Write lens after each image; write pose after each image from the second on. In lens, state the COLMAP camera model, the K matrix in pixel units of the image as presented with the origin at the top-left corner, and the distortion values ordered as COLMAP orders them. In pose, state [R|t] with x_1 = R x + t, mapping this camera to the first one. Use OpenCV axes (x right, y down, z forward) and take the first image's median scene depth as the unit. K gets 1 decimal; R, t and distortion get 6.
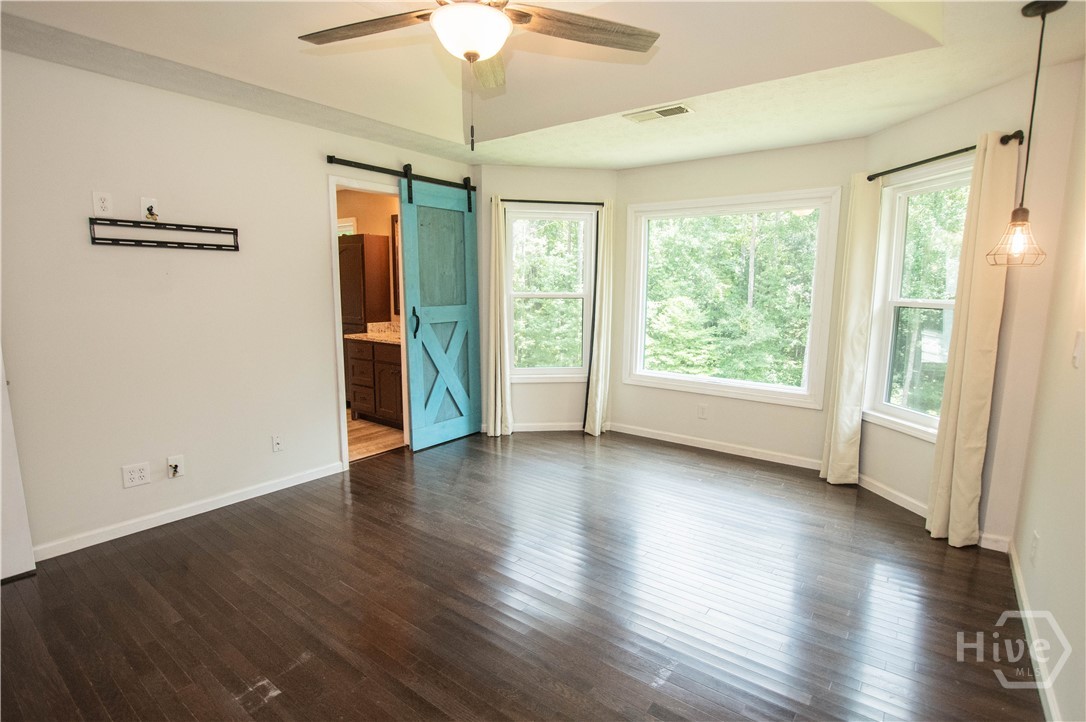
lens RADIAL K [[528.4, 0, 546.7], [0, 528.4, 357.8], [0, 0, 1]] dist [-0.017198, 0.000647]
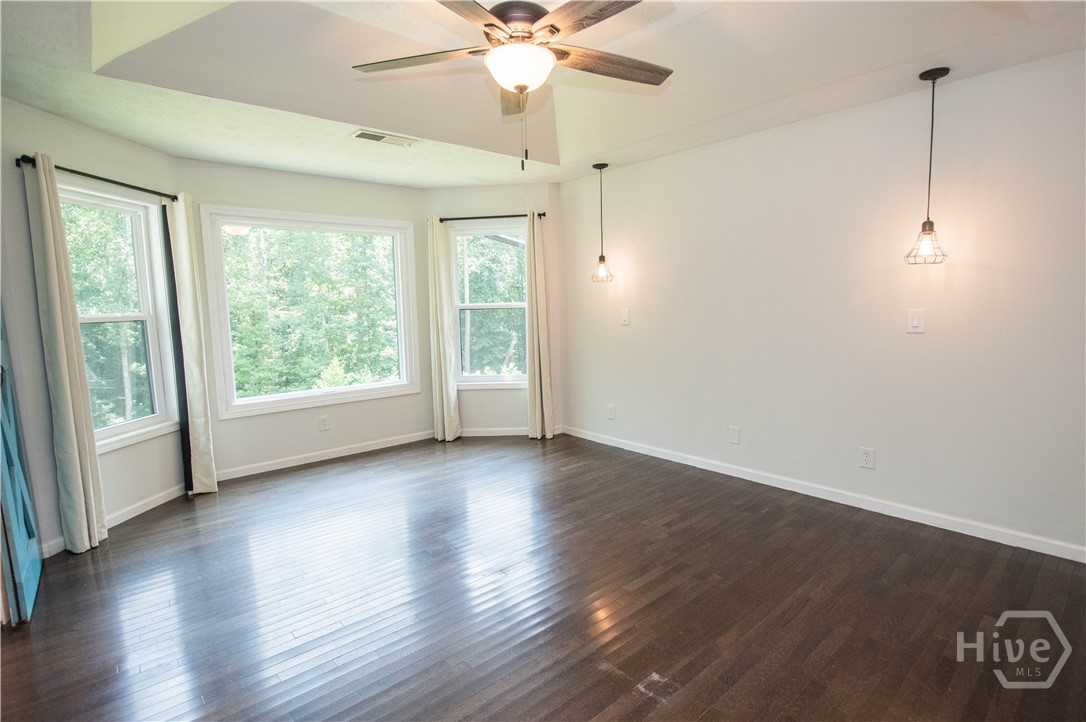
lens RADIAL K [[528.4, 0, 547.2], [0, 528.4, 361.6], [0, 0, 1]] dist [-0.017198, 0.000647]
pose [[0.216244, -0.126809, 0.968069, -0.626291], [0.155279, 0.983376, 0.094128, -0.046623], [-0.963912, 0.129966, 0.232340, 0.366979]]
